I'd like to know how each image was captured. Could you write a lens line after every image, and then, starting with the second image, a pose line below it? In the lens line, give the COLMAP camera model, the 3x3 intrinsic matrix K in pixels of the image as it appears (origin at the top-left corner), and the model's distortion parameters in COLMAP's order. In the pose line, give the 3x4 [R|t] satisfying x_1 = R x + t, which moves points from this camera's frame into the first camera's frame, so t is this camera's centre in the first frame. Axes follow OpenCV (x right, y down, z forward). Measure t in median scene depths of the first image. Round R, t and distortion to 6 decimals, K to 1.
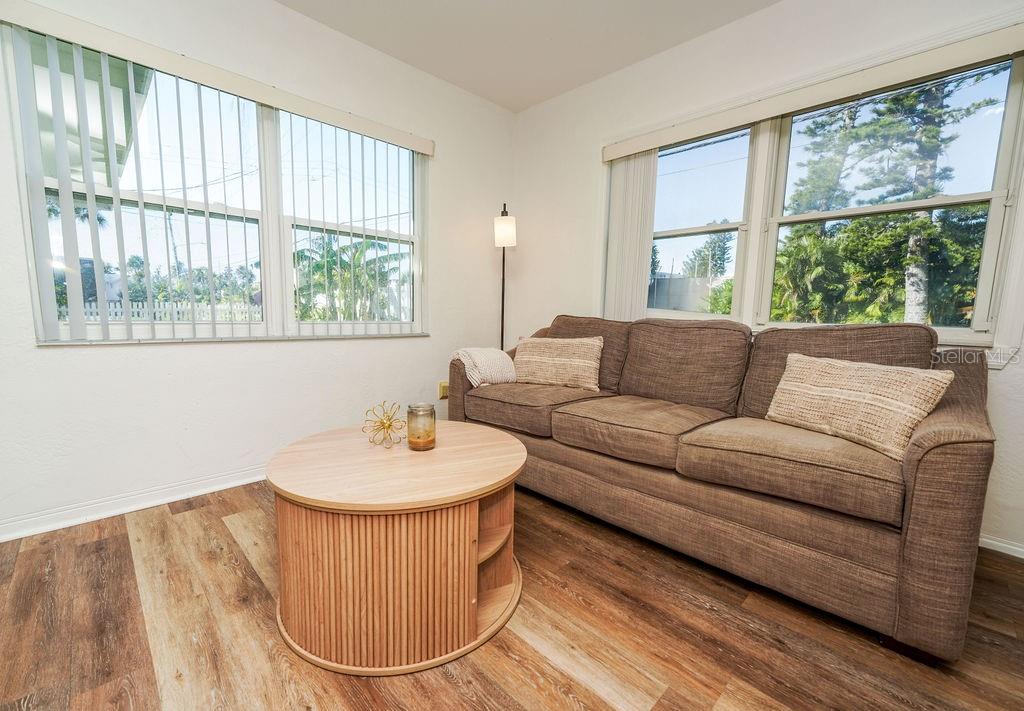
lens RADIAL K [[431.3, 0, 507.6], [0, 431.3, 363.2], [0, 0, 1]] dist [0.000714, -0.000917]
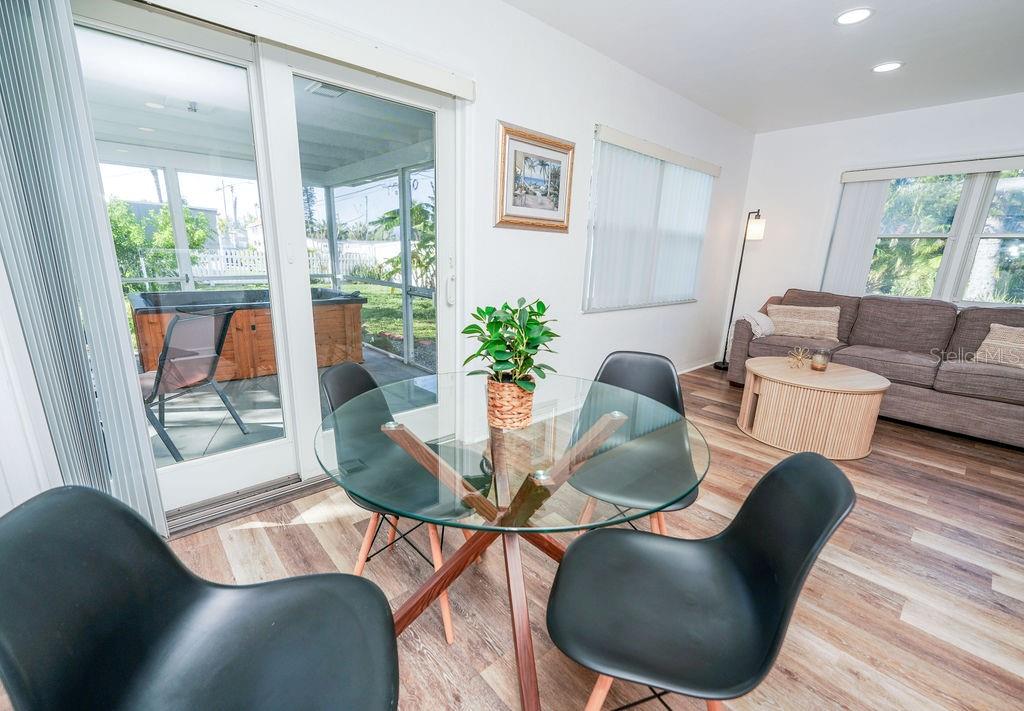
lens RADIAL K [[431.3, 0, 505.1], [0, 431.3, 361.5], [0, 0, 1]] dist [0.000714, -0.000917]
pose [[0.998670, 0.020505, -0.047307, -1.267724], [-0.014313, 0.991710, 0.127700, -0.066846], [0.049534, -0.126853, 0.990684, -0.872576]]
